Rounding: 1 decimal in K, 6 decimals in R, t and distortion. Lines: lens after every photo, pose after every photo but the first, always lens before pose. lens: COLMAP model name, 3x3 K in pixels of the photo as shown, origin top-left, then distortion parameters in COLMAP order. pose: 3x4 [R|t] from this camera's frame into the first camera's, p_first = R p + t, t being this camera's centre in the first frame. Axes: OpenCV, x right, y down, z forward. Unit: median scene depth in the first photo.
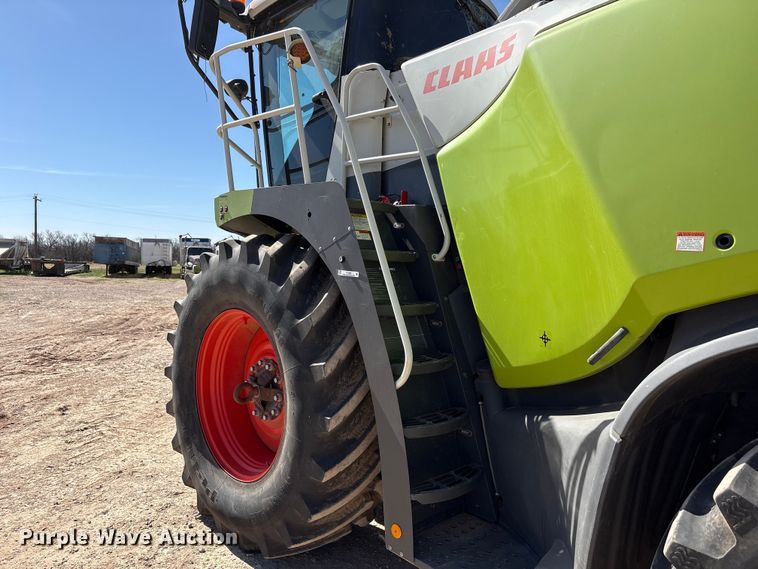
lens RADIAL K [[573.2, 0, 379.0], [0, 573.2, 284.5], [0, 0, 1]] dist [0.055431, -0.059293]
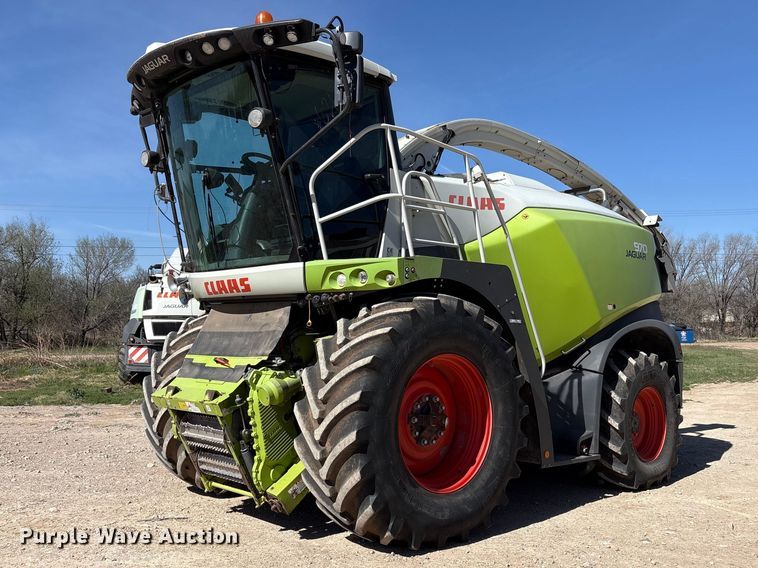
lens RADIAL K [[797.5, 0, 379.0], [0, 797.5, 284.0], [0, 0, 1]] dist [0.112043, -0.017647]
pose [[0.028964, 0.033313, 0.999025, -1.981129], [0.048699, 0.998211, -0.034698, -0.054159], [-0.998393, 0.049657, 0.027290, 1.088096]]
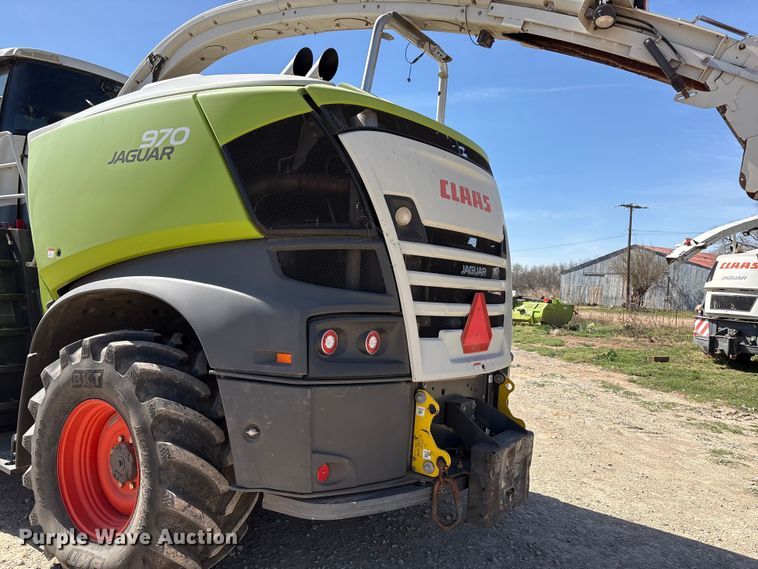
lens RADIAL K [[601.5, 0, 380.1], [0, 601.5, 293.5], [0, 0, 1]] dist [0.039624, -0.046387]
pose [[0.986939, 0.014019, 0.160484, 0.692098], [-0.009609, 0.999556, -0.028219, 0.059879], [-0.160808, 0.026308, 0.986635, -0.660873]]
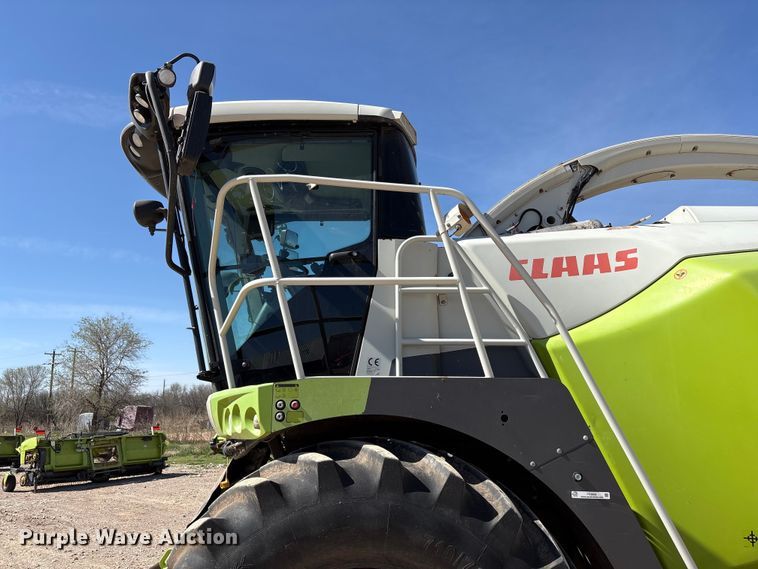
lens RADIAL K [[573.2, 0, 379.0], [0, 573.2, 284.5], [0, 0, 1]] dist [0.055431, -0.059293]
pose [[0.705268, 0.113942, 0.699724, -0.713467], [0.064303, 0.972650, -0.223198, -0.118898], [-0.706018, 0.202409, 0.678652, 0.485791]]
